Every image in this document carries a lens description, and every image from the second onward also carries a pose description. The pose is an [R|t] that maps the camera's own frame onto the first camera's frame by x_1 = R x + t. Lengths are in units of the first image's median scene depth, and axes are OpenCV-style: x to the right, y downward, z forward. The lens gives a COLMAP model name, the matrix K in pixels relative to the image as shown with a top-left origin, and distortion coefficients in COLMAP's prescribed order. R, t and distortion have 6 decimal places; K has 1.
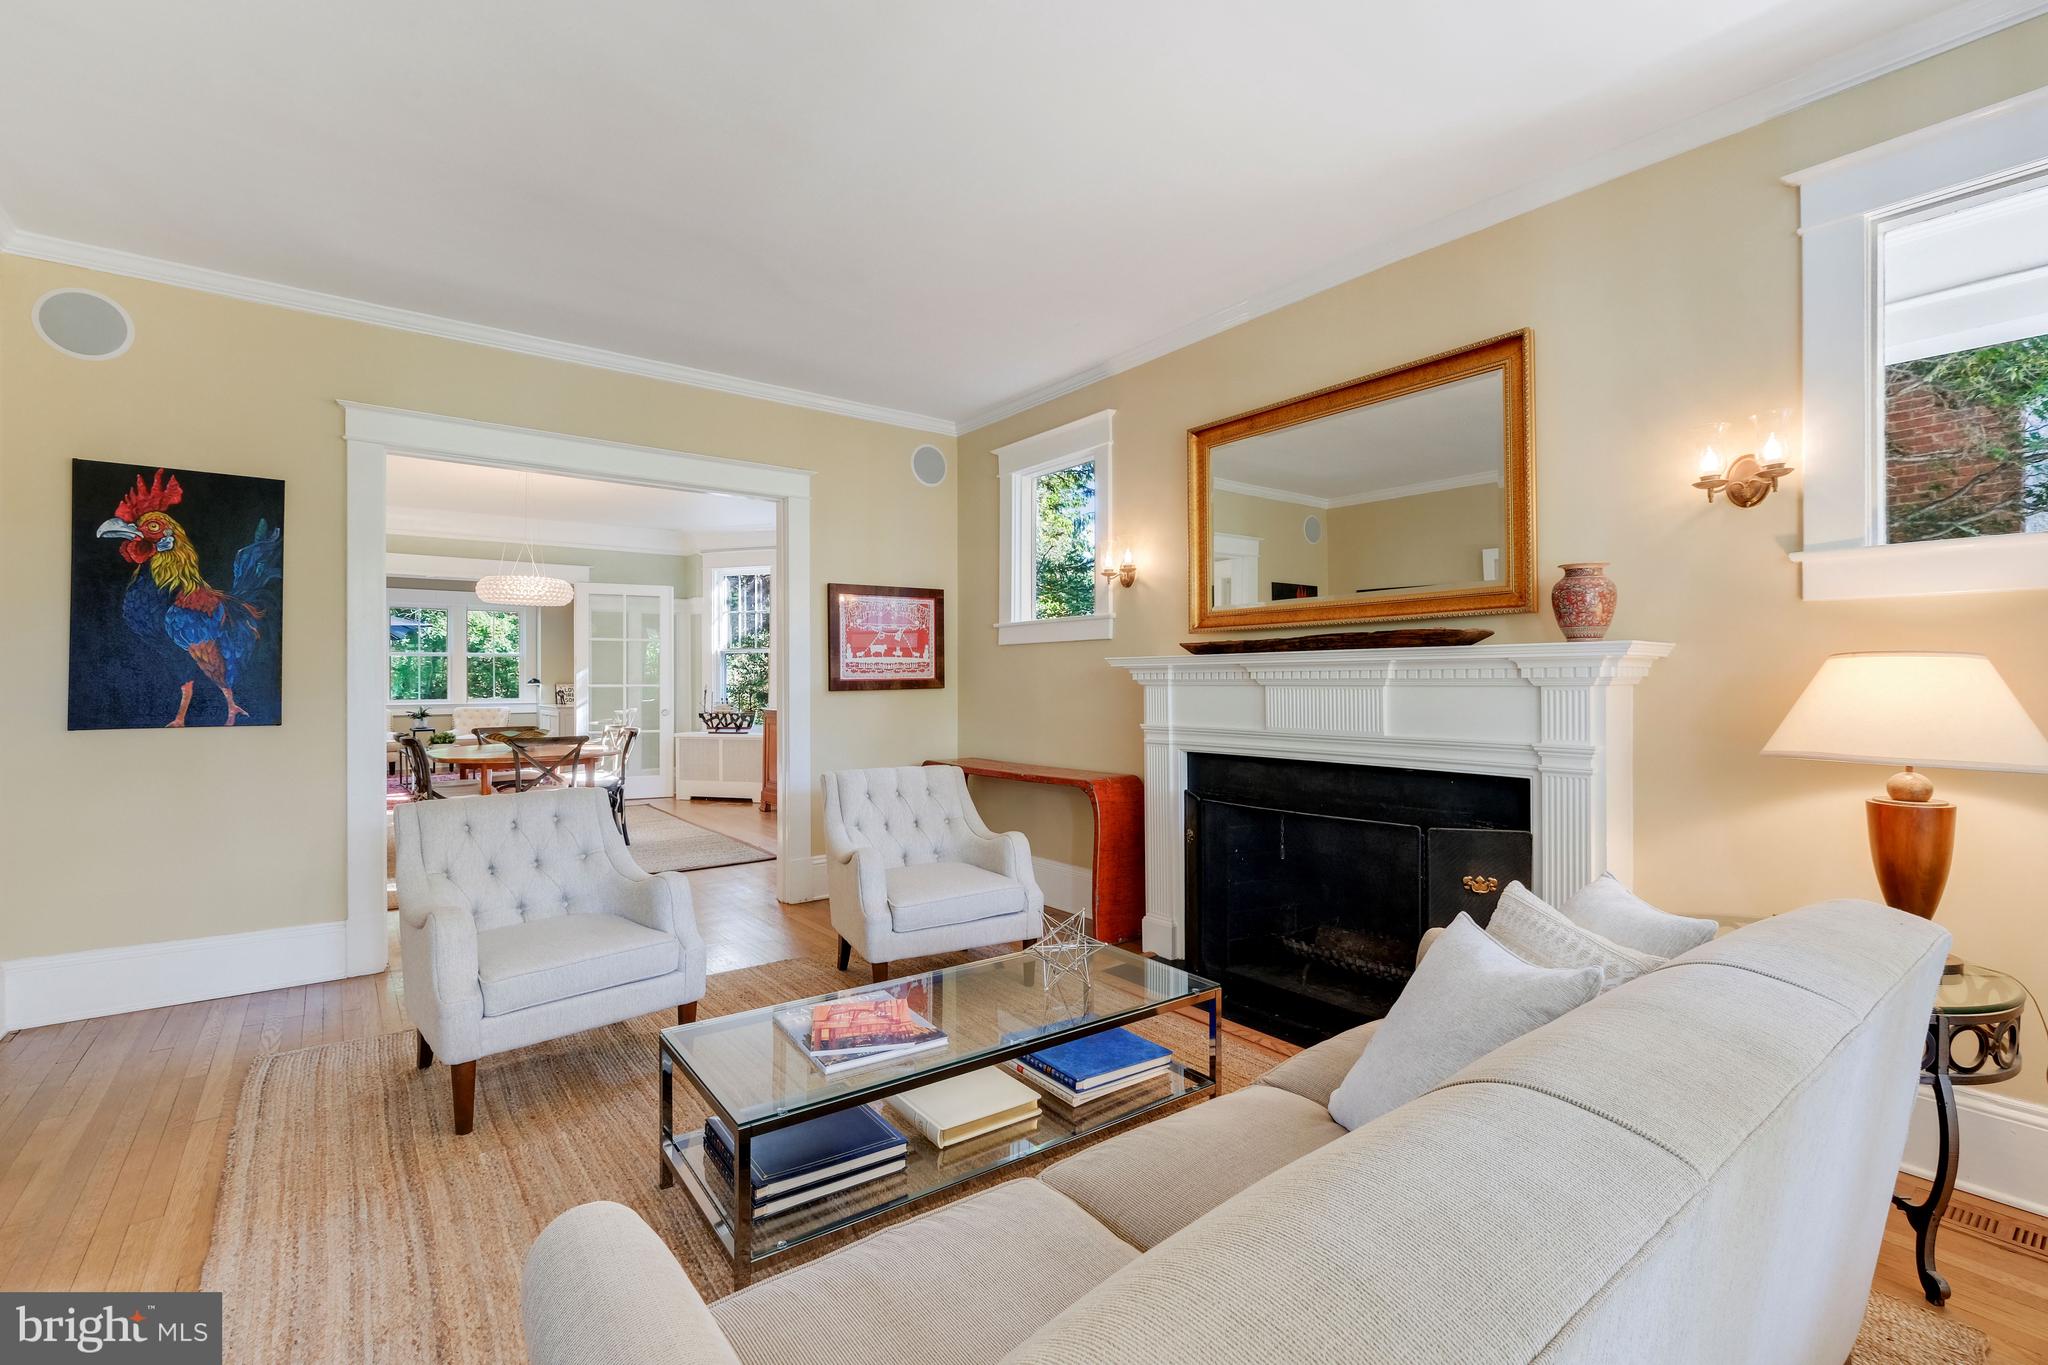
lens RADIAL K [[907.8, 0, 1016.5], [0, 907.8, 679.1], [0, 0, 1]] dist [0.001535, -0.000408]
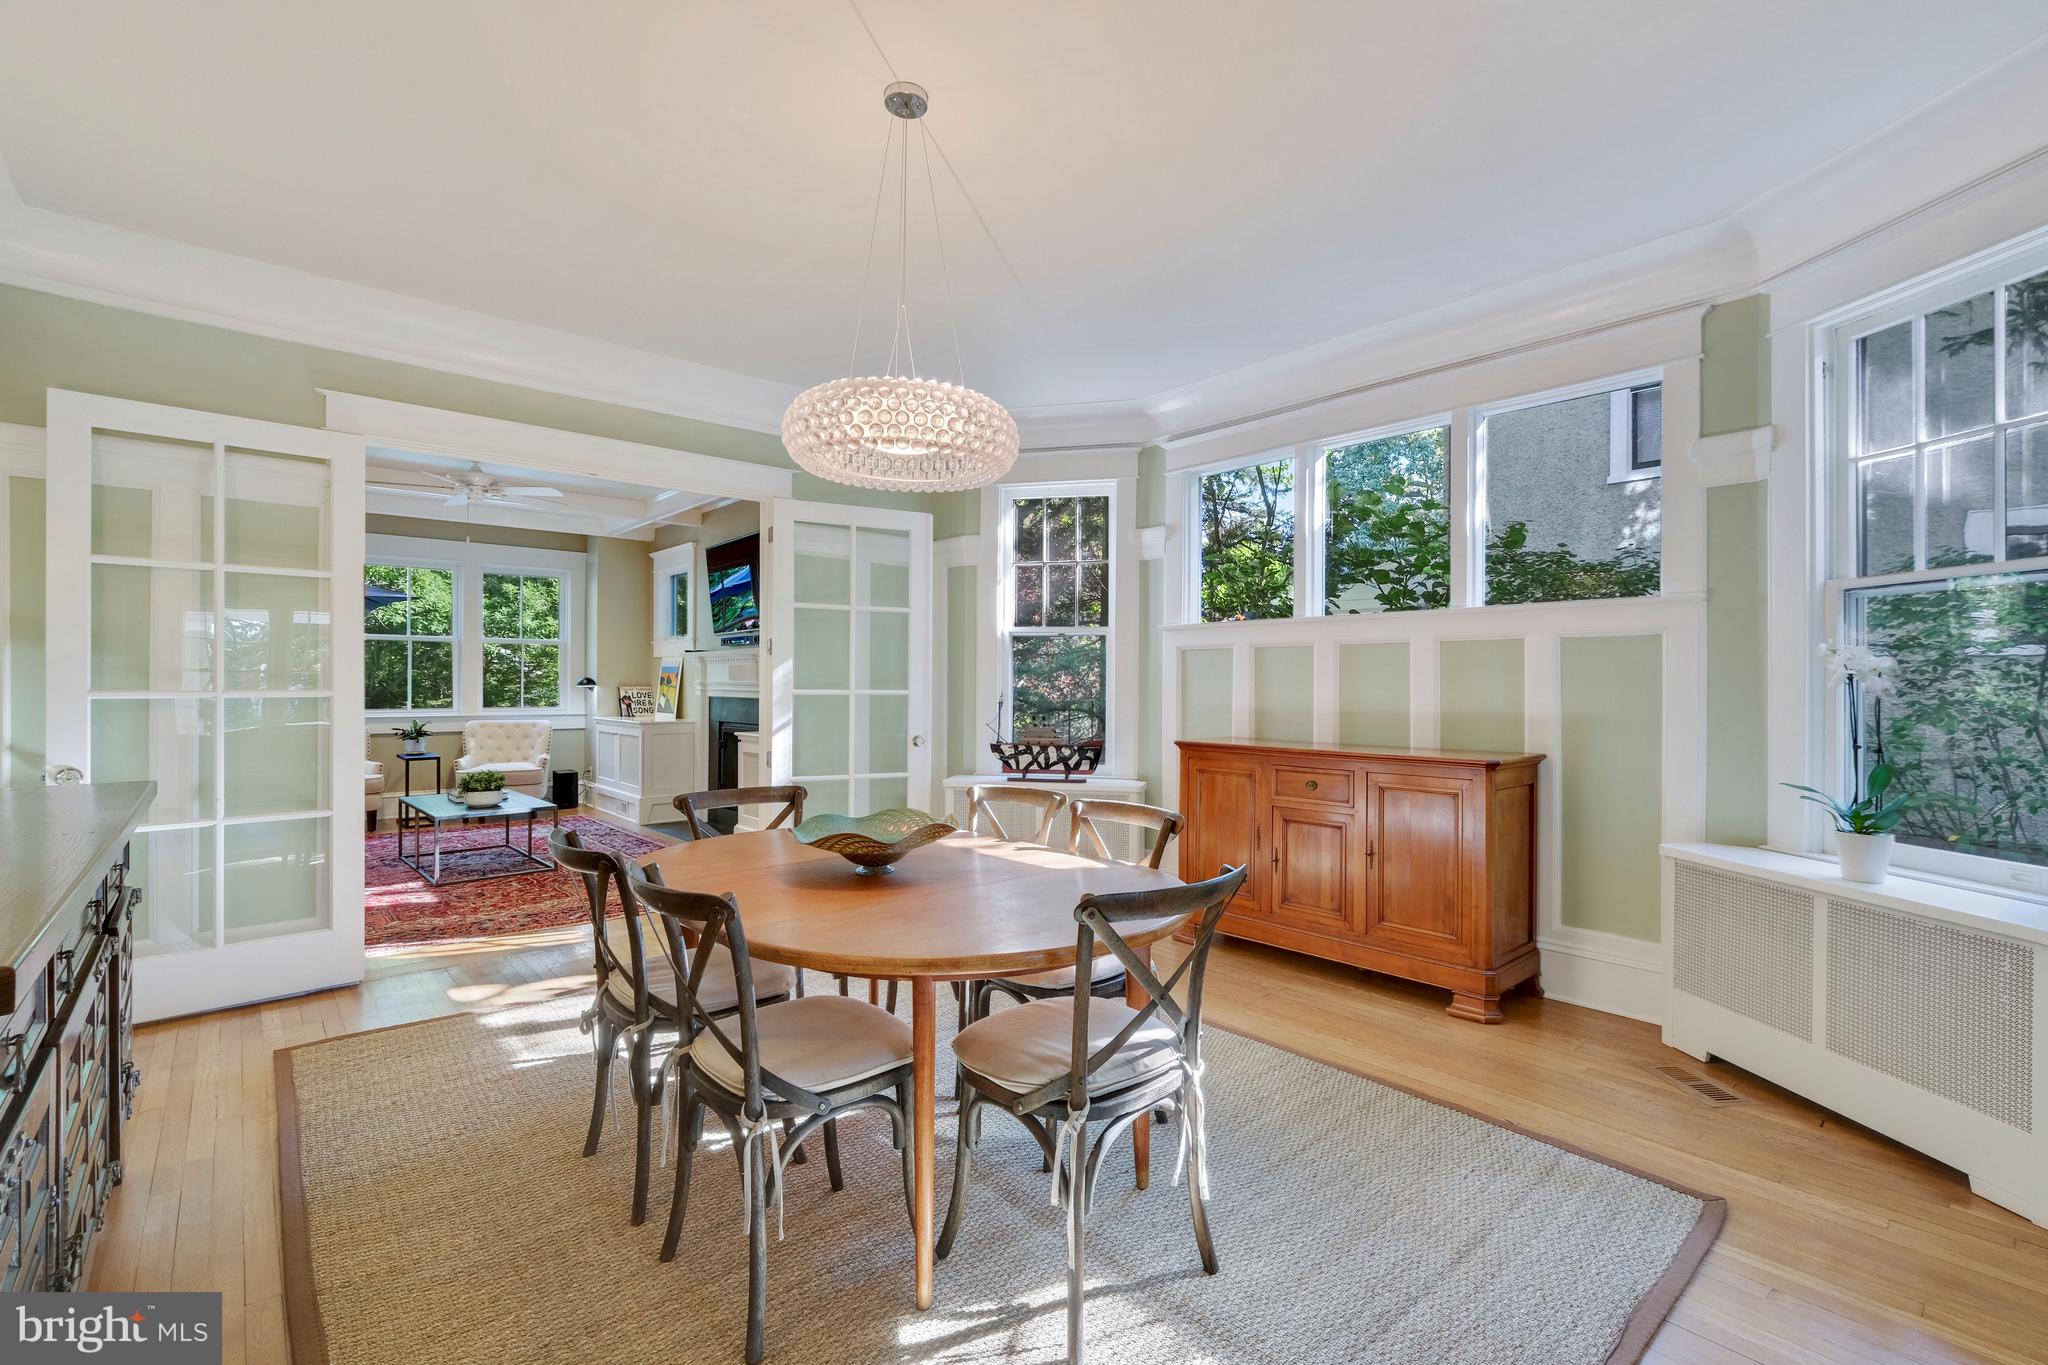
lens RADIAL K [[907.8, 0, 1025.6], [0, 907.8, 677.7], [0, 0, 1]] dist [0.001535, -0.000408]
pose [[0.997367, 0.008492, 0.072024, -0.353094], [-0.008165, 0.999955, -0.004822, 0.000092], [-0.072061, 0.004221, 0.997391, 0.428700]]
